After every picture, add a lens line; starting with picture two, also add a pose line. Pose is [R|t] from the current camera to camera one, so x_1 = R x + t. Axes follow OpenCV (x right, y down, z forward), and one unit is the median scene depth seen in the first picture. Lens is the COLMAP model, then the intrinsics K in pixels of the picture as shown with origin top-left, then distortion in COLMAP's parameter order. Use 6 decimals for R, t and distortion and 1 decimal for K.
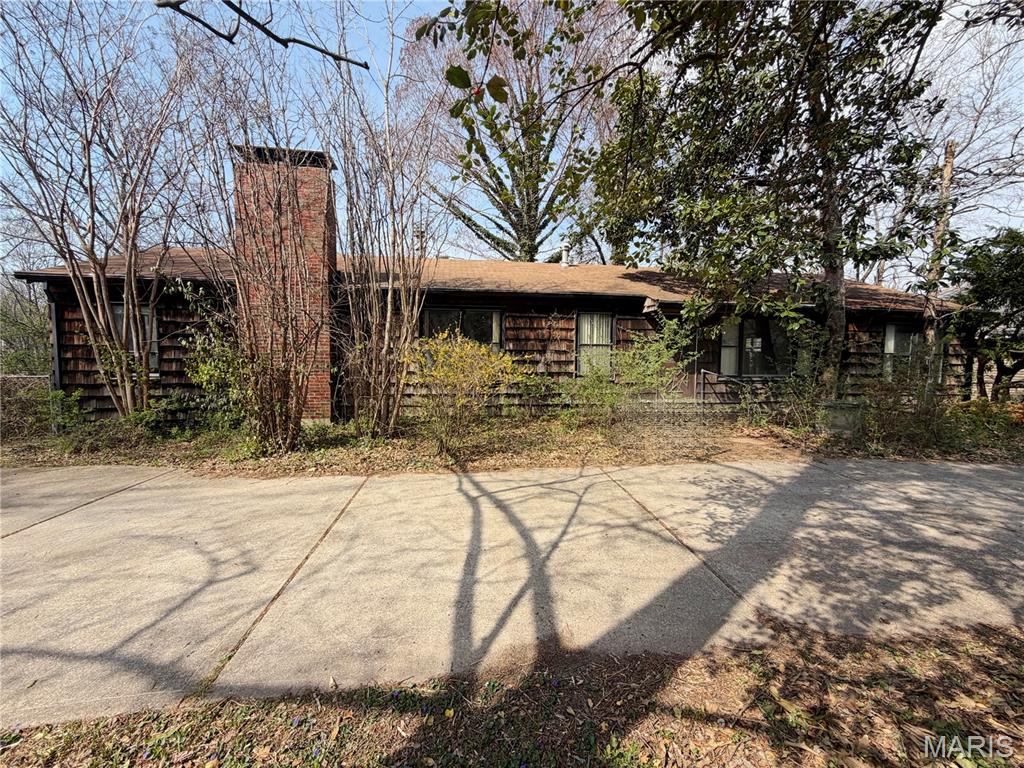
lens RADIAL K [[414.8, 0, 513.7], [0, 414.8, 386.7], [0, 0, 1]] dist [0.003257, 0.000381]
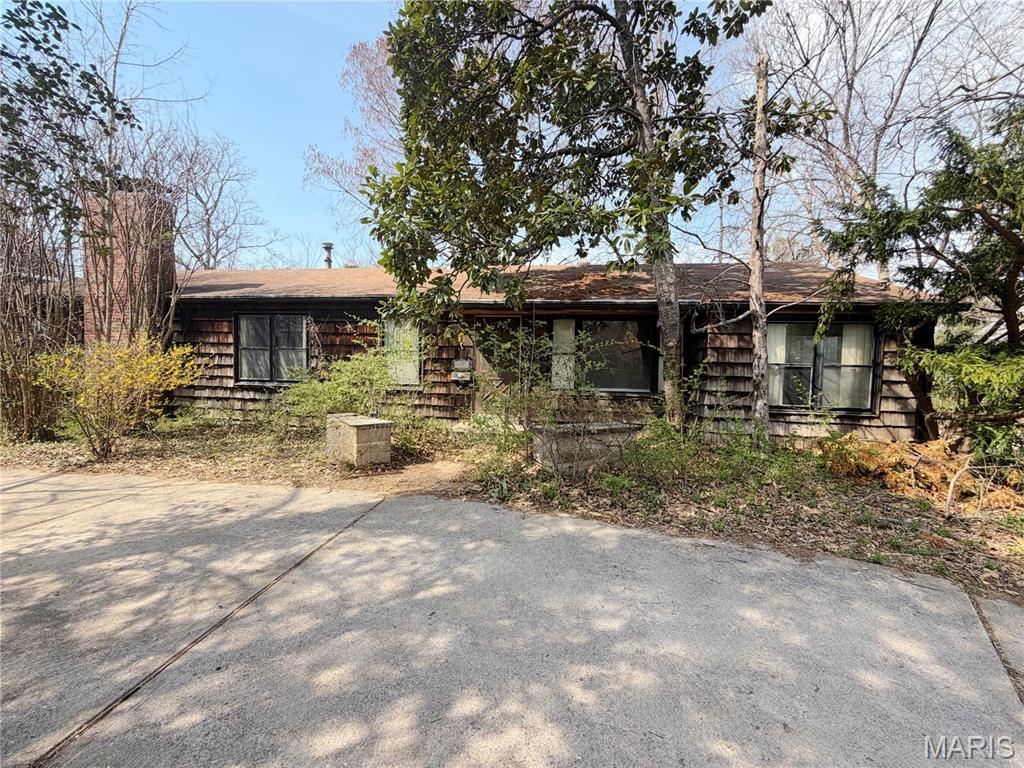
lens RADIAL K [[414.8, 0, 511.9], [0, 414.8, 385.4], [0, 0, 1]] dist [0.003257, 0.000381]
pose [[0.955672, 0.027477, -0.293148, 1.393954], [-0.032799, 0.999374, -0.013251, -0.037116], [0.292600, 0.022279, 0.955975, 0.366861]]
